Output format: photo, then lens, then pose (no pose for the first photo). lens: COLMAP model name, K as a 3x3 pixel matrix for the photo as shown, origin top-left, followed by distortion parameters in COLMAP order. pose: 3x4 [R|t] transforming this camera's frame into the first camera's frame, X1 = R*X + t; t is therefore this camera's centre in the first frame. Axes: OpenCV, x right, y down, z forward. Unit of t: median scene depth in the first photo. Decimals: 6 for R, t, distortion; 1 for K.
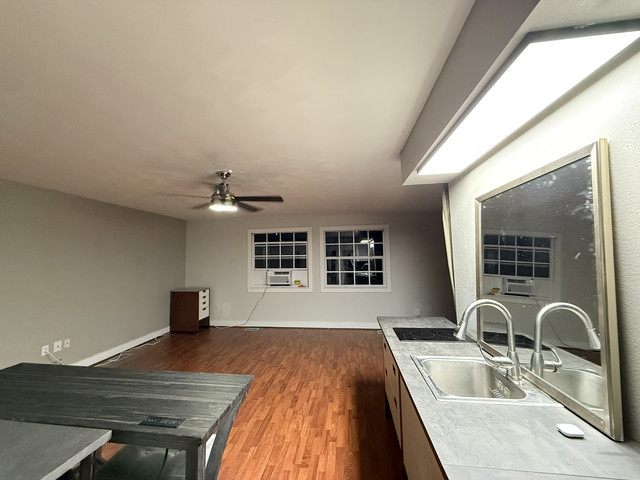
lens RADIAL K [[254.5, 0, 317.1], [0, 254.5, 239.8], [0, 0, 1]] dist [-0.000347, 0.000261]
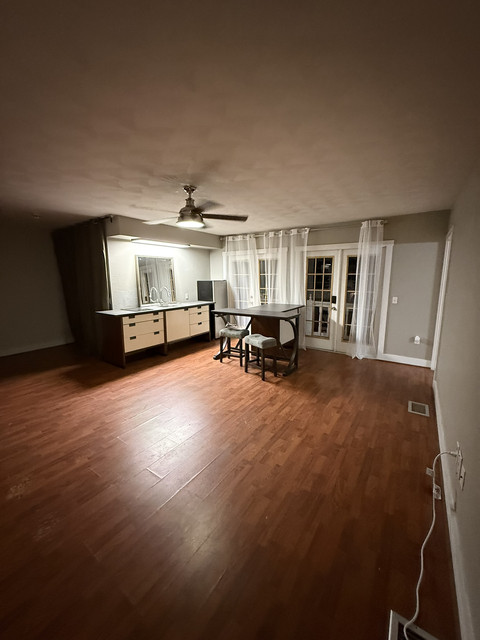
lens RADIAL K [[254.5, 0, 240.2], [0, 254.5, 317.5], [0, 0, 1]] dist [-0.000347, 0.000261]
pose [[-0.886054, -0.053860, 0.460442, -0.915272], [-0.013827, 0.995857, 0.089881, 0.137264], [-0.463375, 0.073273, -0.883128, 1.624699]]
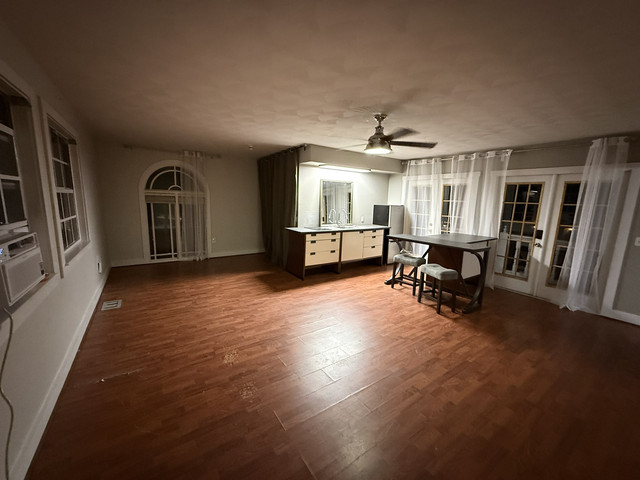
lens RADIAL K [[254.5, 0, 317.1], [0, 254.5, 239.1], [0, 0, 1]] dist [-0.000347, 0.000261]
pose [[-0.661131, -0.122131, 0.740264, -0.914902], [-0.072504, 0.992444, 0.098982, 0.138093], [-0.746759, 0.011768, -0.664990, 1.683382]]
